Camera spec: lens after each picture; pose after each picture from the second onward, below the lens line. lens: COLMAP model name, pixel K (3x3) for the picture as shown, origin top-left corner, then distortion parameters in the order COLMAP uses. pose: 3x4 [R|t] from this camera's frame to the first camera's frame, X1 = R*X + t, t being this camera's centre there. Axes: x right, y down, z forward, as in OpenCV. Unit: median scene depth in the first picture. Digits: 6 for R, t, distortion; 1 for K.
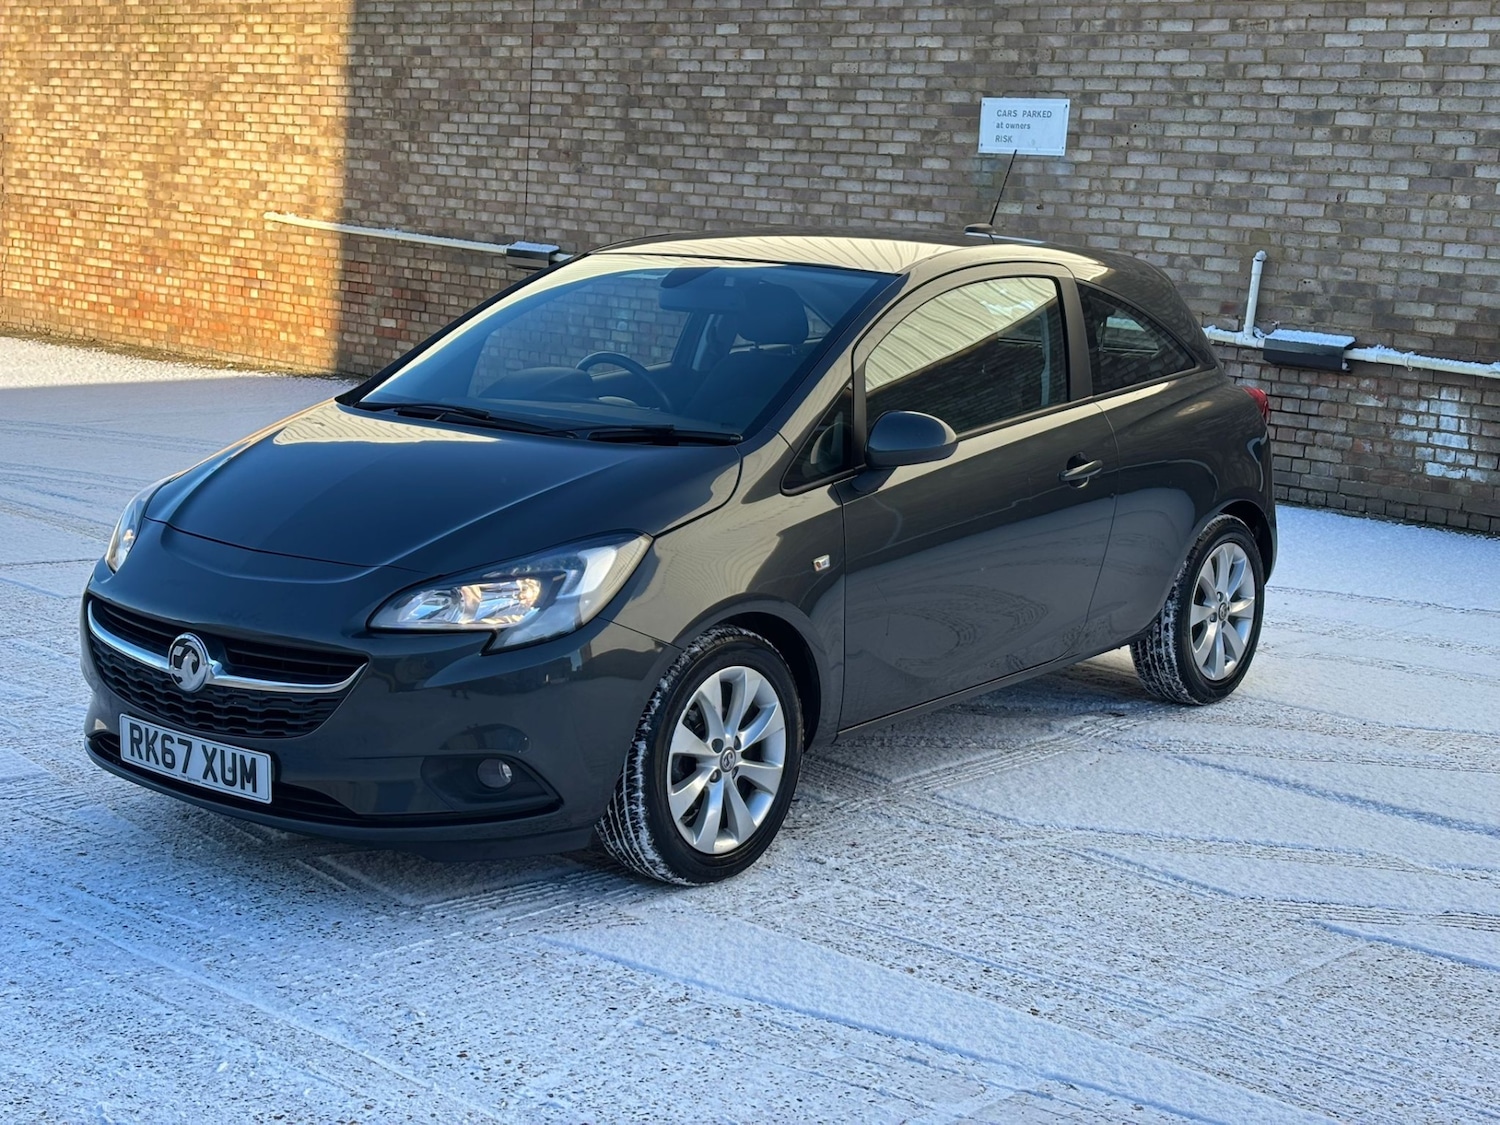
lens RADIAL K [[2228.5, 0, 754.6], [0, 2228.5, 562.9], [0, 0, 1]] dist [0.235127, -0.896360]
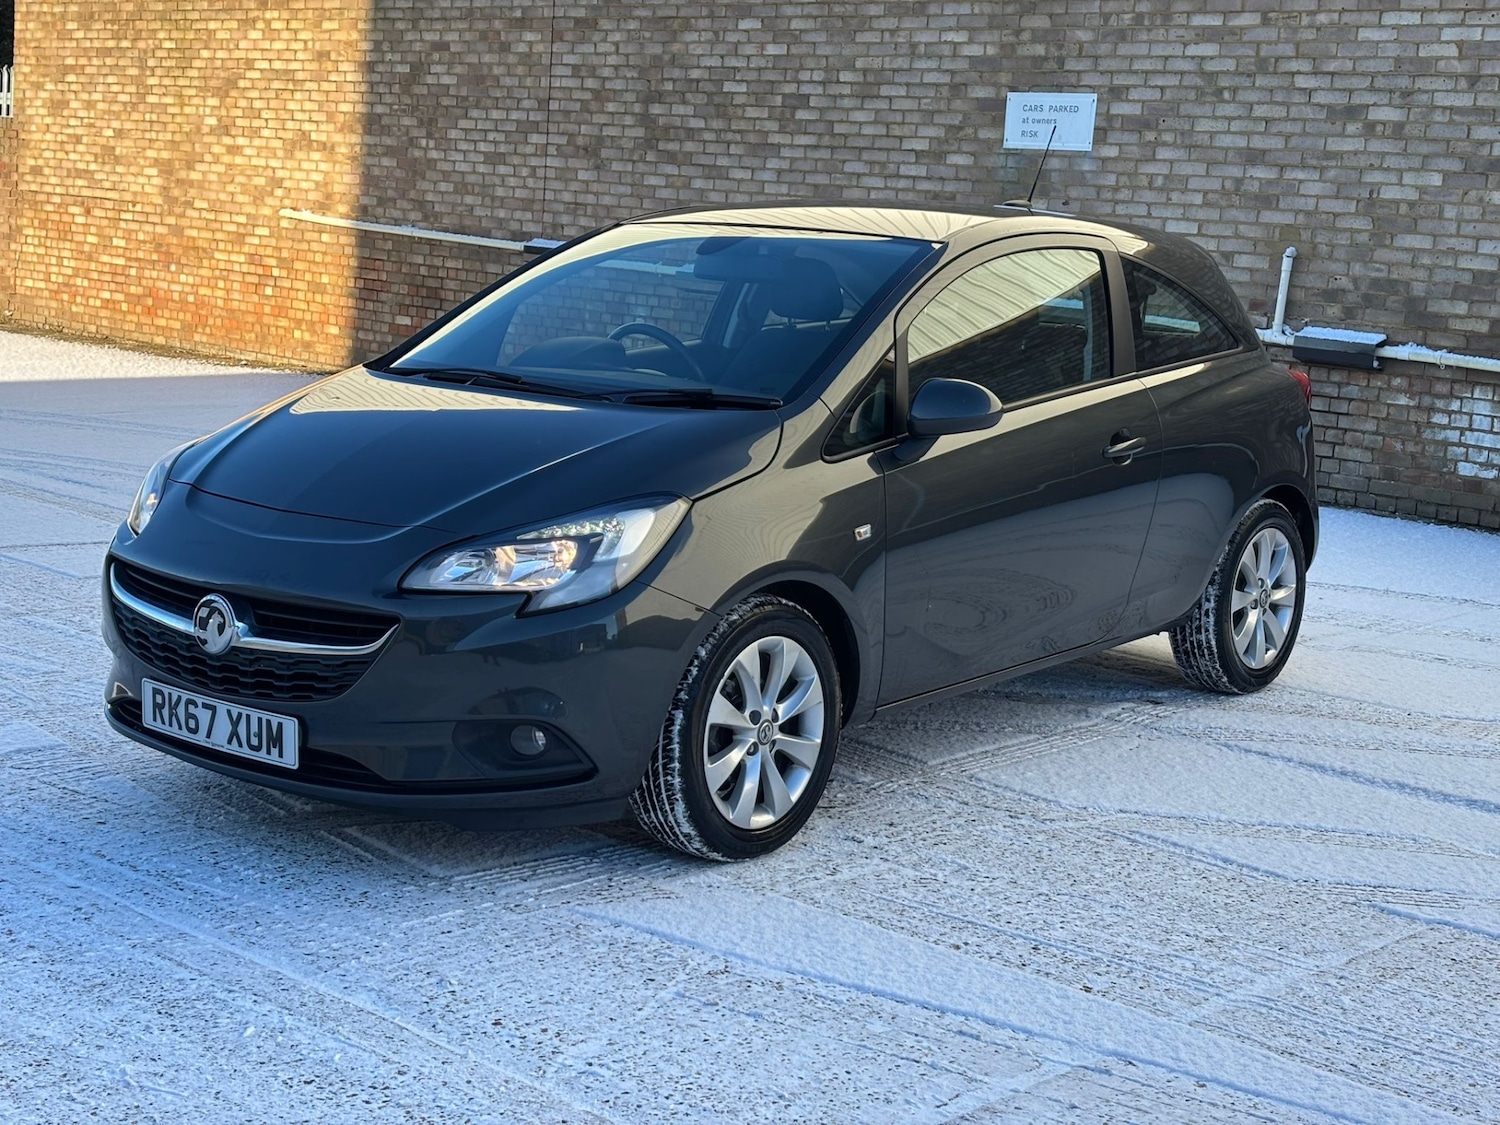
lens RADIAL K [[2228.1, 0, 745.6], [0, 2228.1, 566.9], [0, 0, 1]] dist [0.228685, -0.851344]
pose [[0.999935, 0.009620, -0.006058, -0.006884], [-0.009657, 0.999936, -0.005966, 0.009878], [0.006000, 0.006025, 0.999964, 0.012831]]
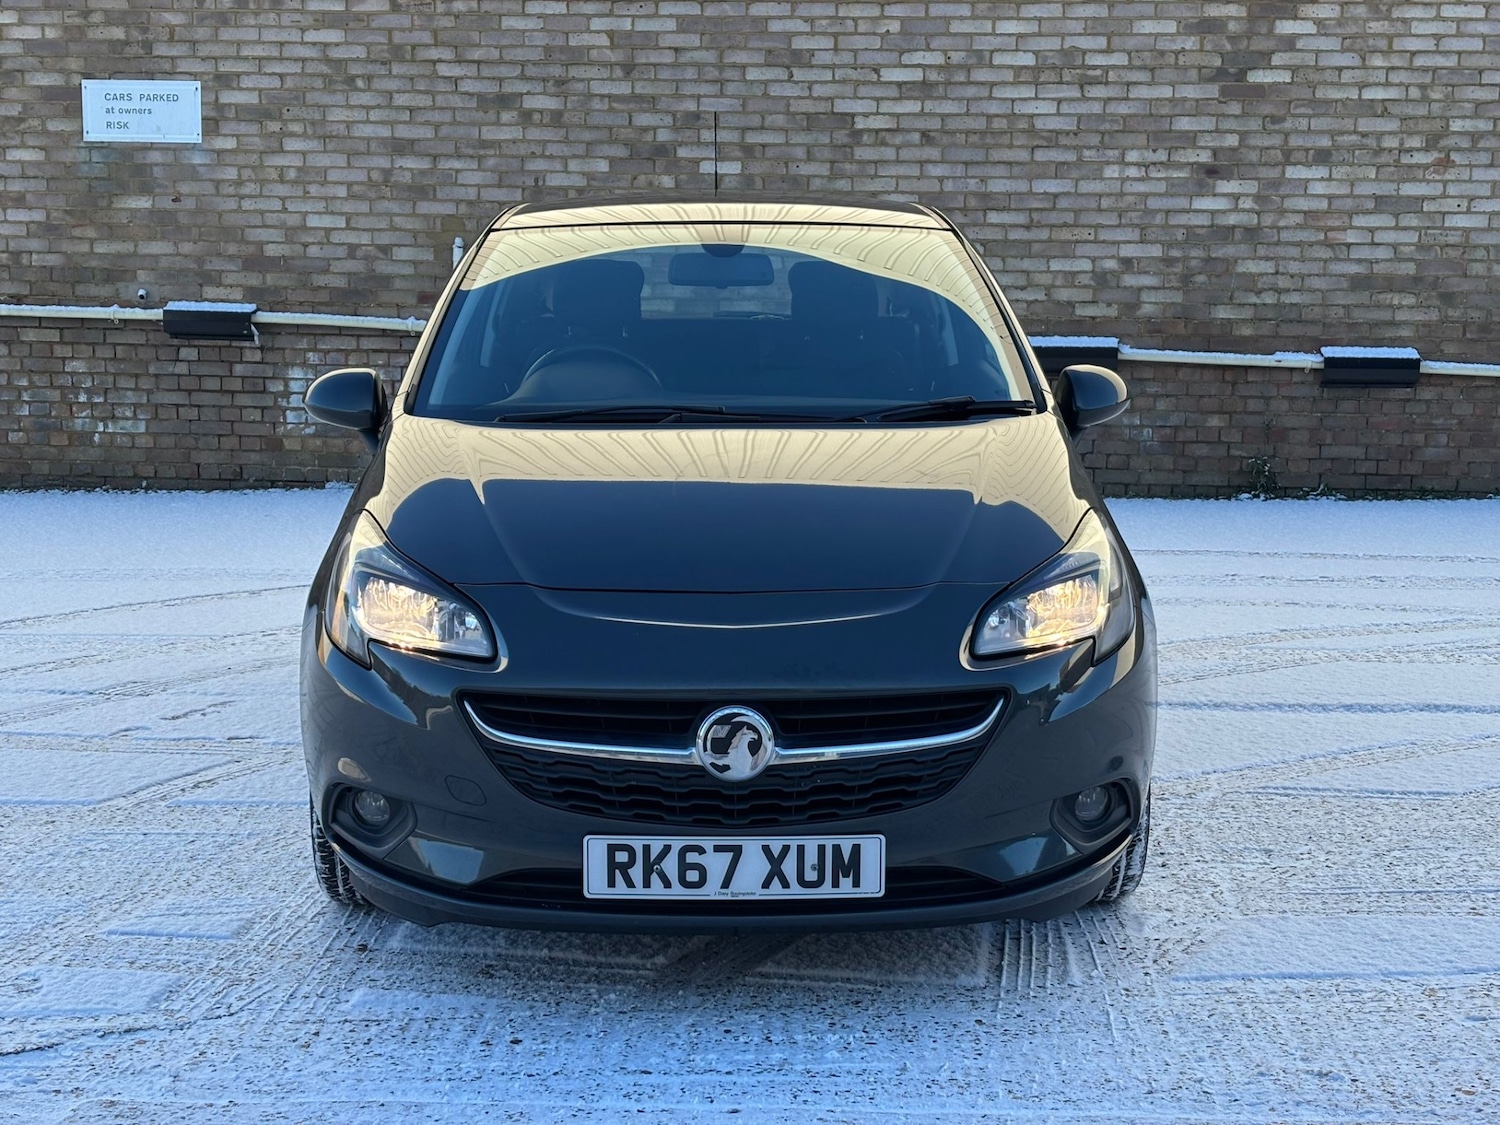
lens RADIAL K [[2233.9, 0, 737.0], [0, 2233.9, 560.0], [0, 0, 1]] dist [0.219905, -0.804774]
pose [[0.776663, -0.129073, 0.616551, -0.308244], [0.134739, 0.990169, 0.037559, -0.020362], [-0.615338, 0.053903, 0.786418, 0.167694]]
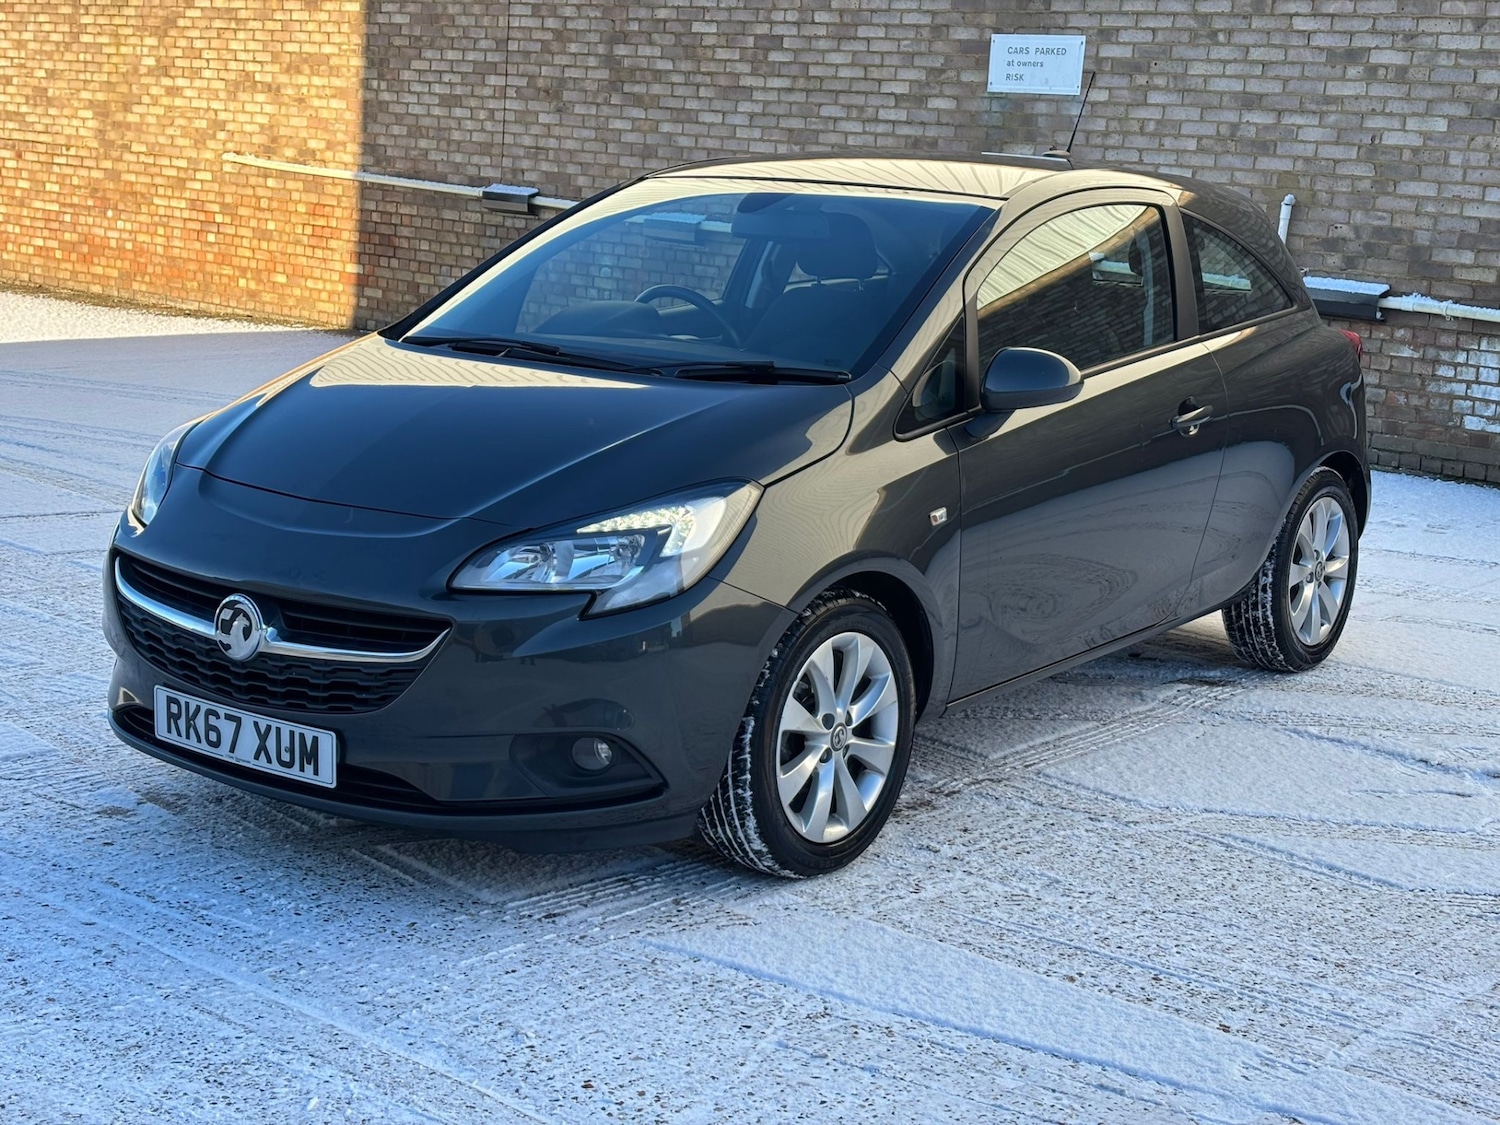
lens RADIAL K [[2230.2, 0, 763.5], [0, 2230.2, 535.2], [0, 0, 1]] dist [0.217748, -0.784739]
pose [[0.999375, 0.001987, 0.035300, -0.033230], [-0.002208, 0.999978, 0.006206, 0.000948], [-0.035287, -0.006280, 0.999357, 0.049255]]
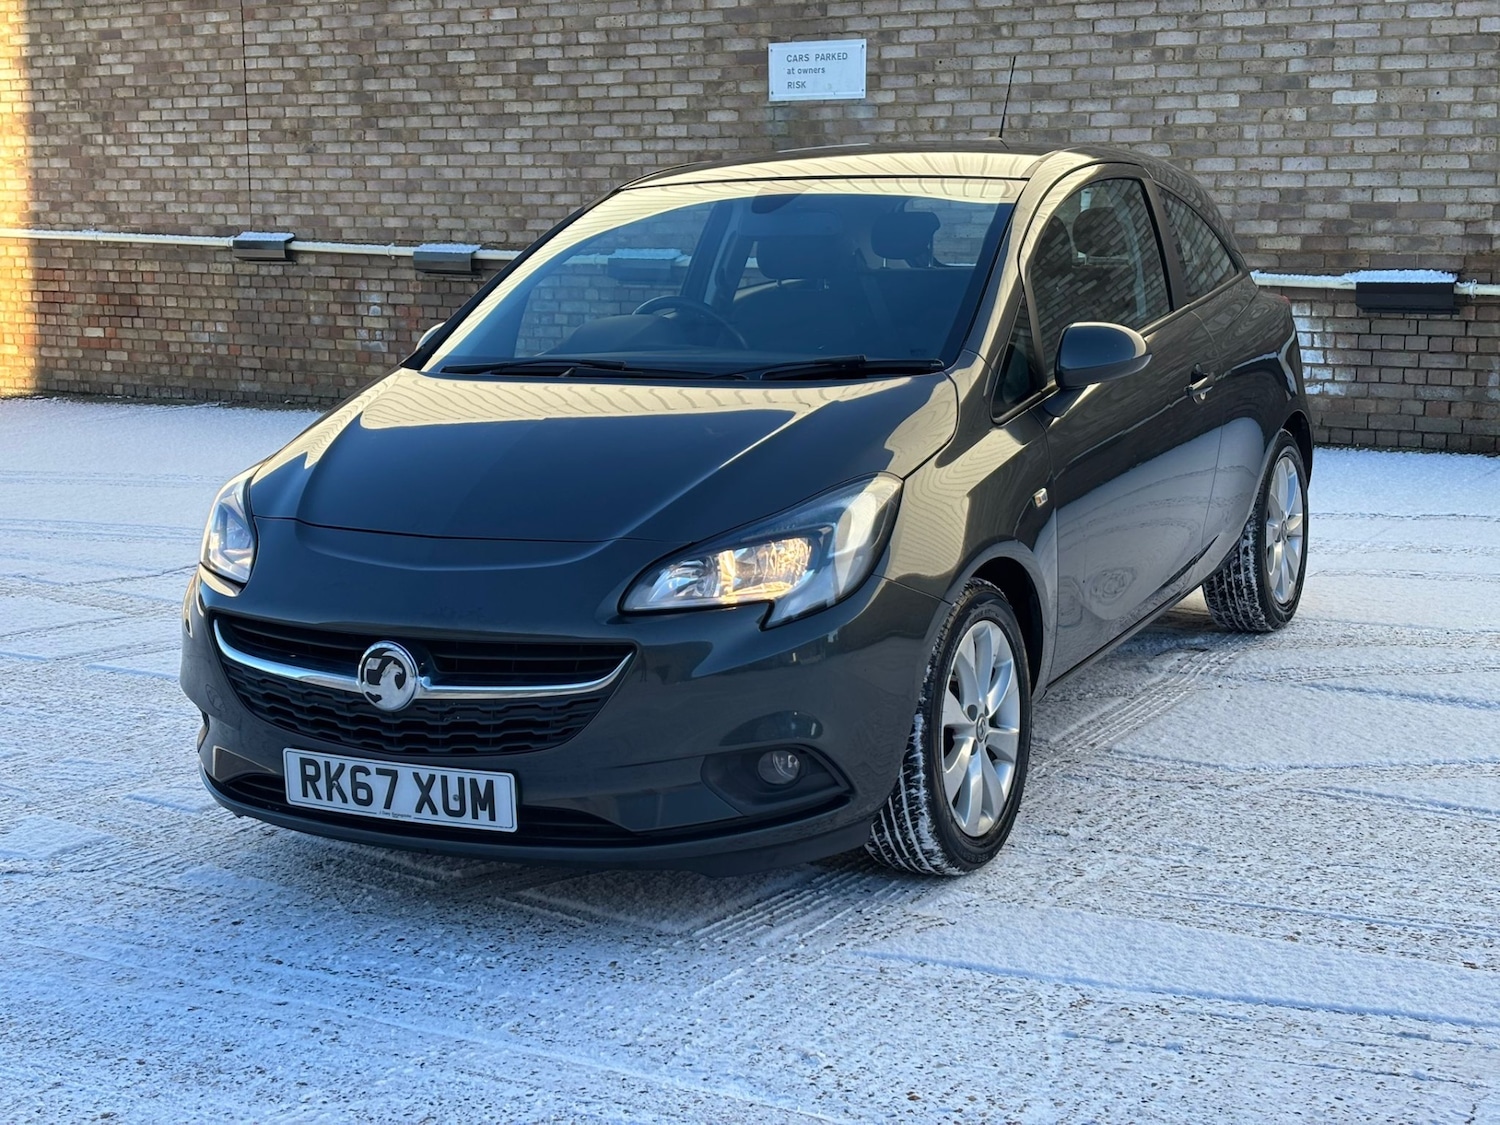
lens RADIAL K [[2233.9, 0, 737.0], [0, 2233.9, 560.0], [0, 0, 1]] dist [0.219905, -0.804774]
pose [[0.979892, -0.093397, 0.176322, -0.114747], [0.093273, 0.995600, 0.009012, 0.002489], [-0.176388, 0.007616, 0.984291, 0.067190]]
